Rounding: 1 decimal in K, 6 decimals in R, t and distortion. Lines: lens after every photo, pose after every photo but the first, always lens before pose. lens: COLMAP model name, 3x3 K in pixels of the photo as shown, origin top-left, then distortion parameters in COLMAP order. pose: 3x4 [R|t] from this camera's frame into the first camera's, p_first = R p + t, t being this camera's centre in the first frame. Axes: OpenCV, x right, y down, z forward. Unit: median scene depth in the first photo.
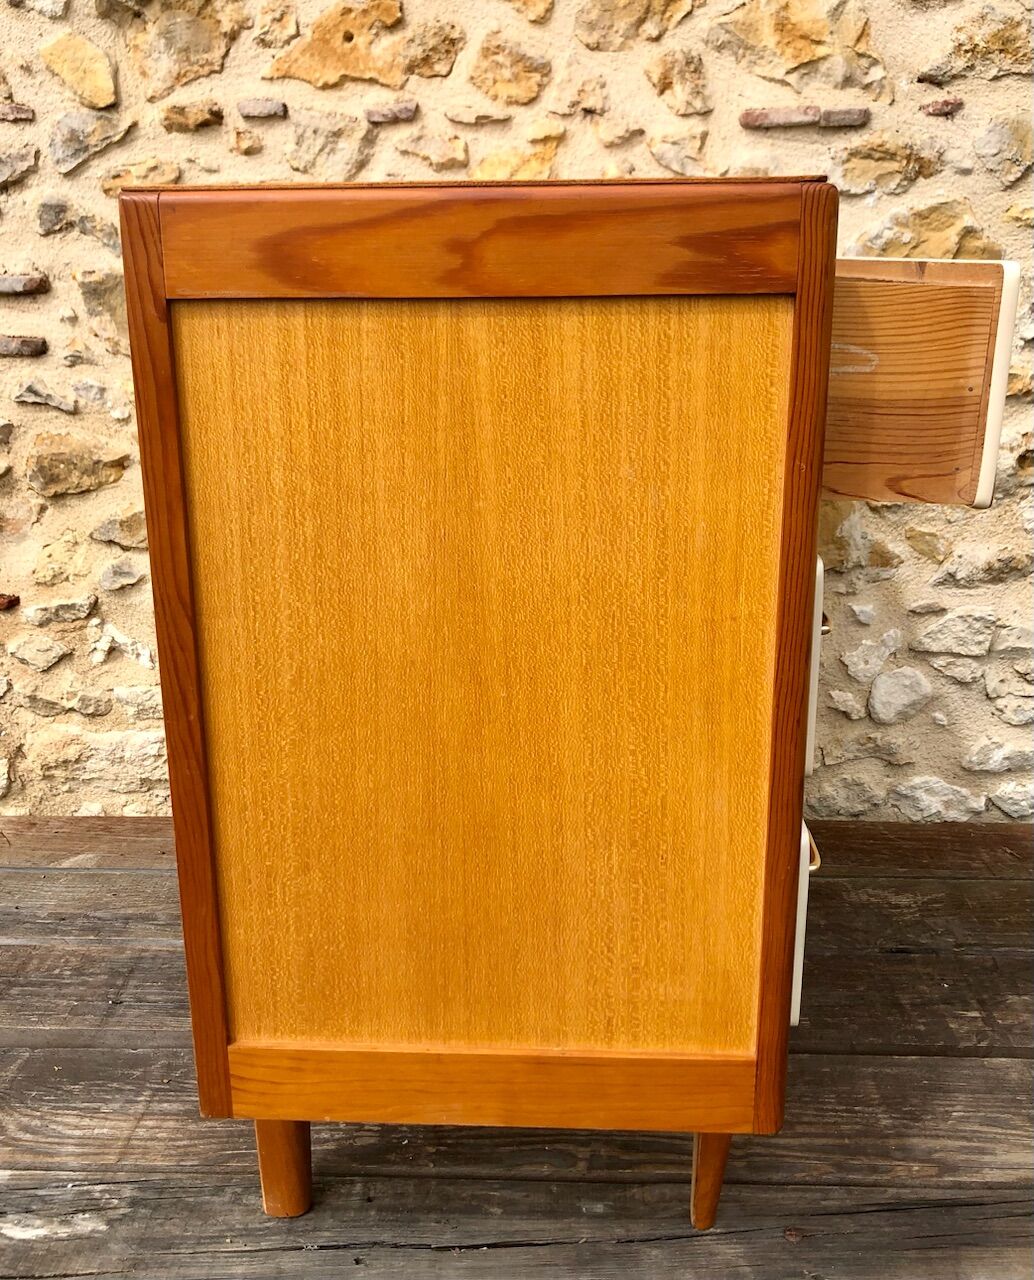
lens RADIAL K [[1157.8, 0, 511.7], [0, 1157.8, 585.5], [0, 0, 1]] dist [-0.036281, 0.089466]
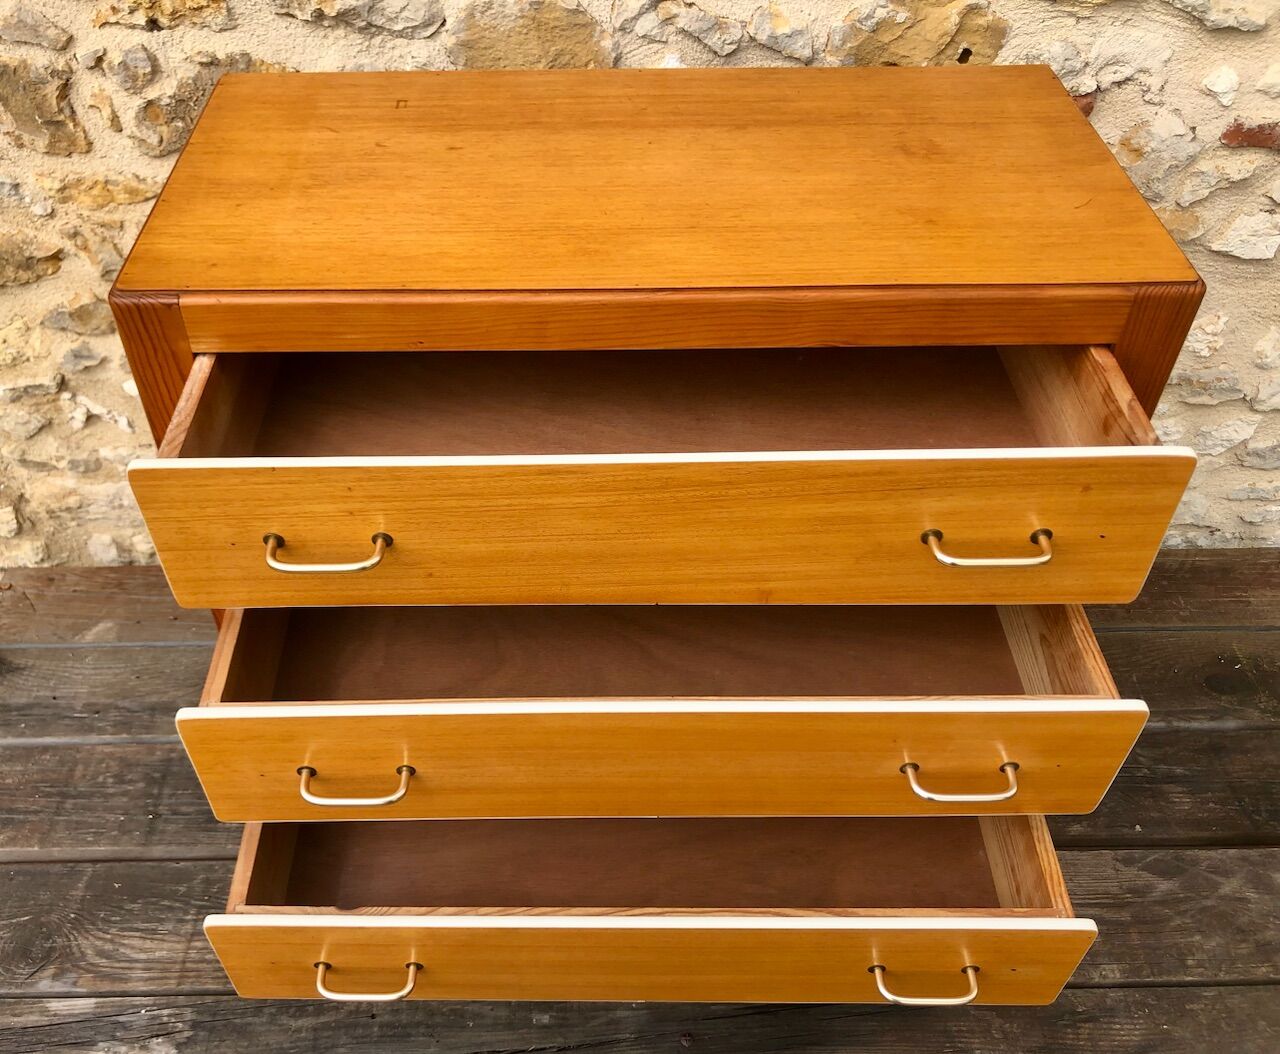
lens RADIAL K [[1128.7, 0, 574.0], [0, 1128.7, 506.6], [0, 0, 1]] dist [-0.001600, 0.023318]
pose [[0.999174, -0.032474, 0.024431, 0.061634], [0.017222, 0.882906, 0.469235, -0.384778], [-0.036808, -0.468426, 0.882735, 0.078263]]
